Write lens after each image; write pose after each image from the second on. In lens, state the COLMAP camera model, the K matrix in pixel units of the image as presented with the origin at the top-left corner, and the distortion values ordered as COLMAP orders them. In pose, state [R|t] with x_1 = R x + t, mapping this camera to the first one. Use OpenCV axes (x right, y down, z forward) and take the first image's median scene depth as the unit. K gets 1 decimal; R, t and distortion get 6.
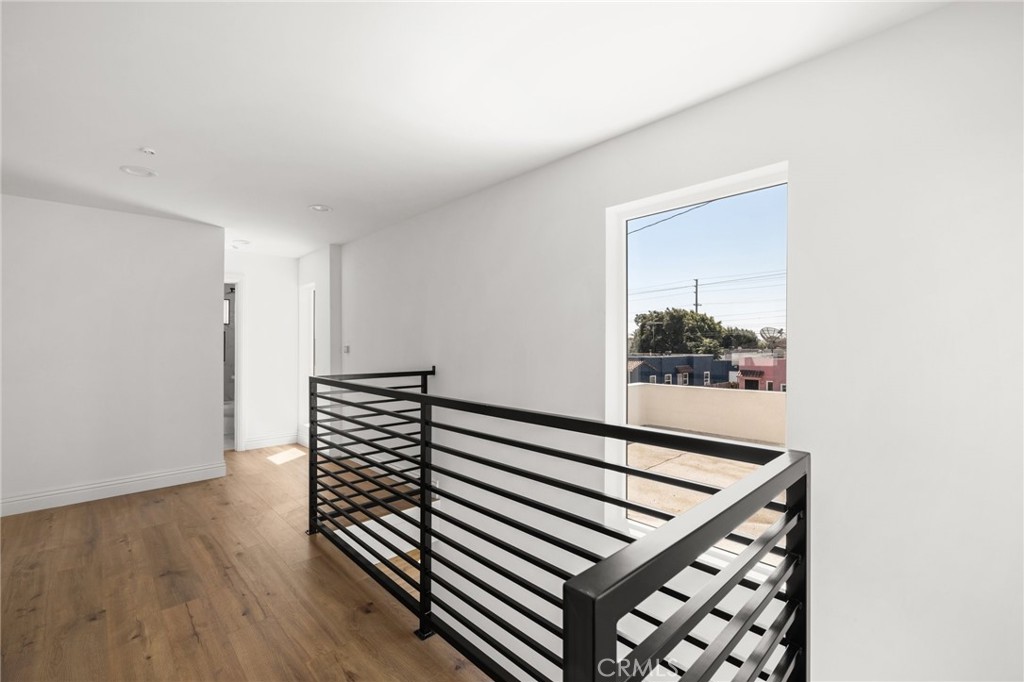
lens RADIAL K [[426.1, 0, 513.3], [0, 426.1, 349.2], [0, 0, 1]] dist [0.001128, 0.000178]
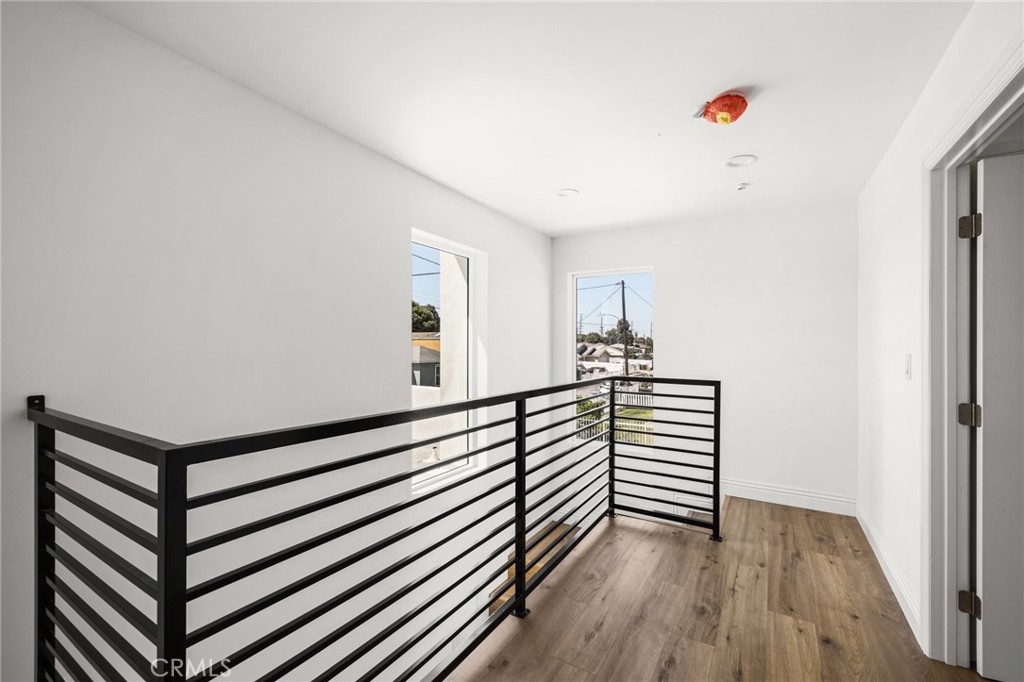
lens RADIAL K [[426.1, 0, 515.2], [0, 426.1, 340.0], [0, 0, 1]] dist [0.001128, 0.000178]
pose [[-0.251658, 0.001258, 0.967815, -1.295778], [-0.004372, 0.999987, -0.002437, -0.023381], [-0.967806, -0.004844, -0.251650, 1.335246]]
